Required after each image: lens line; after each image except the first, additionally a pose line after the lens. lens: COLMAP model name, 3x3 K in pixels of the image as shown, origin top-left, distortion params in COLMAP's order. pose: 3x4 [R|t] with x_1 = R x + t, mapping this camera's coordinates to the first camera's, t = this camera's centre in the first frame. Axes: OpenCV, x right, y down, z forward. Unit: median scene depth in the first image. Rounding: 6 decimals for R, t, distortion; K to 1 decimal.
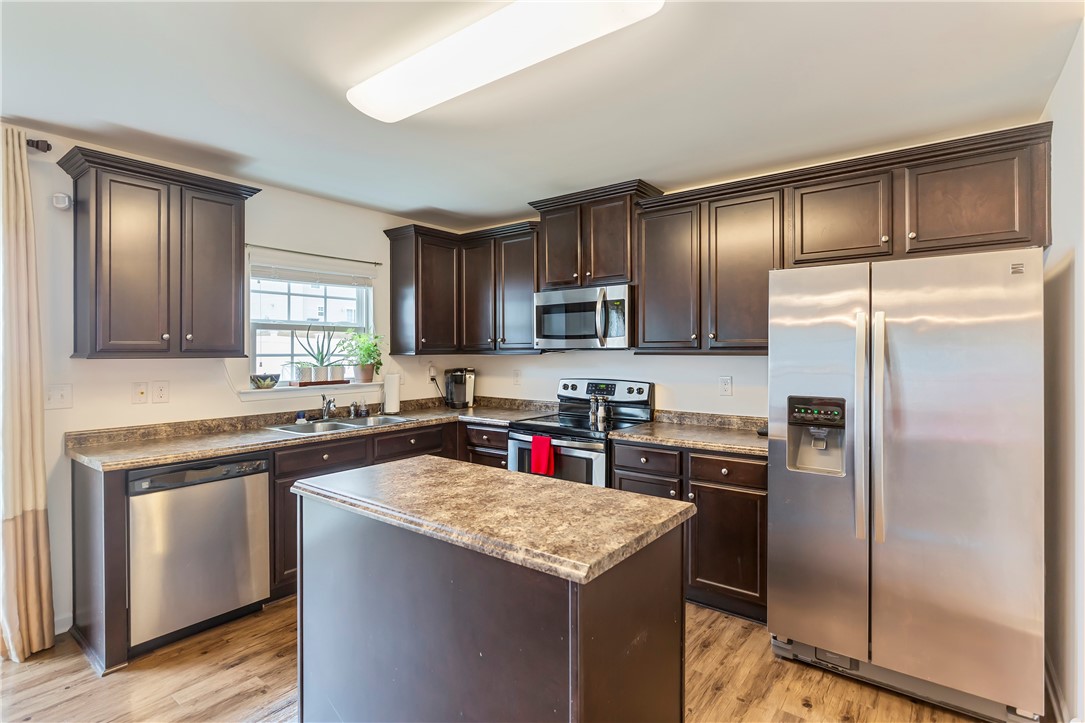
lens RADIAL K [[539.2, 0, 543.6], [0, 539.2, 344.1], [0, 0, 1]] dist [0.001730, 0.000359]
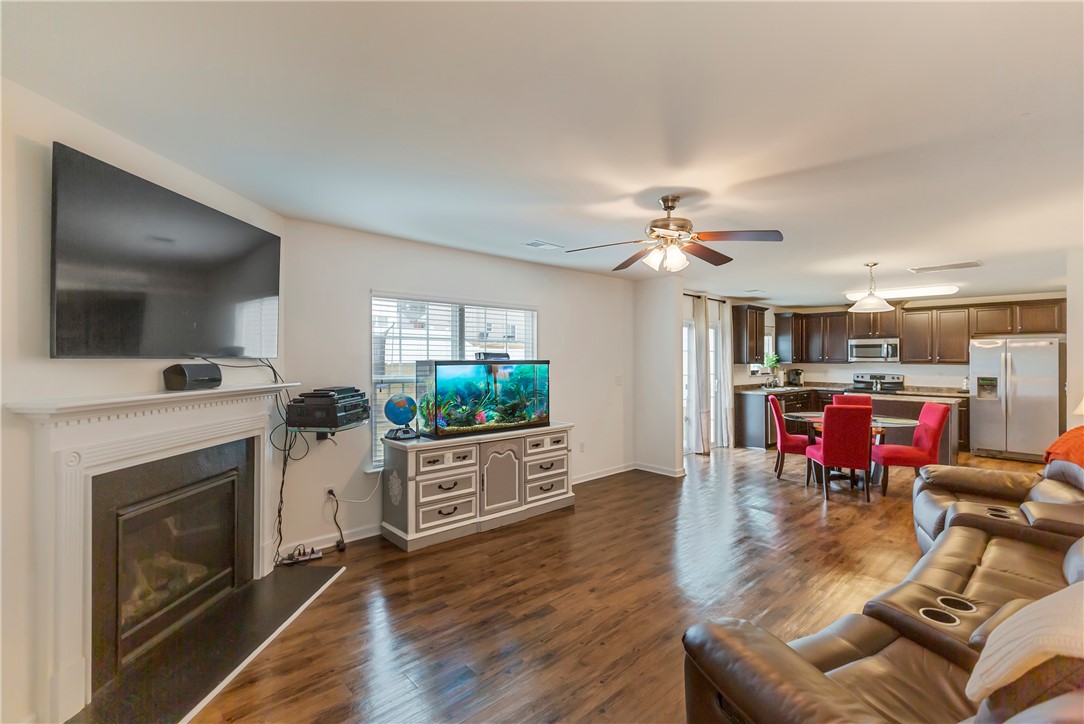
lens RADIAL K [[480.8, 0, 539.9], [0, 480.8, 347.4], [0, 0, 1]] dist [-0.001348, -0.000189]
pose [[0.980120, 0.001753, -0.198398, -1.138767], [-0.003472, 0.999959, -0.008316, -0.038601], [0.198375, 0.008839, 0.980086, -1.736513]]
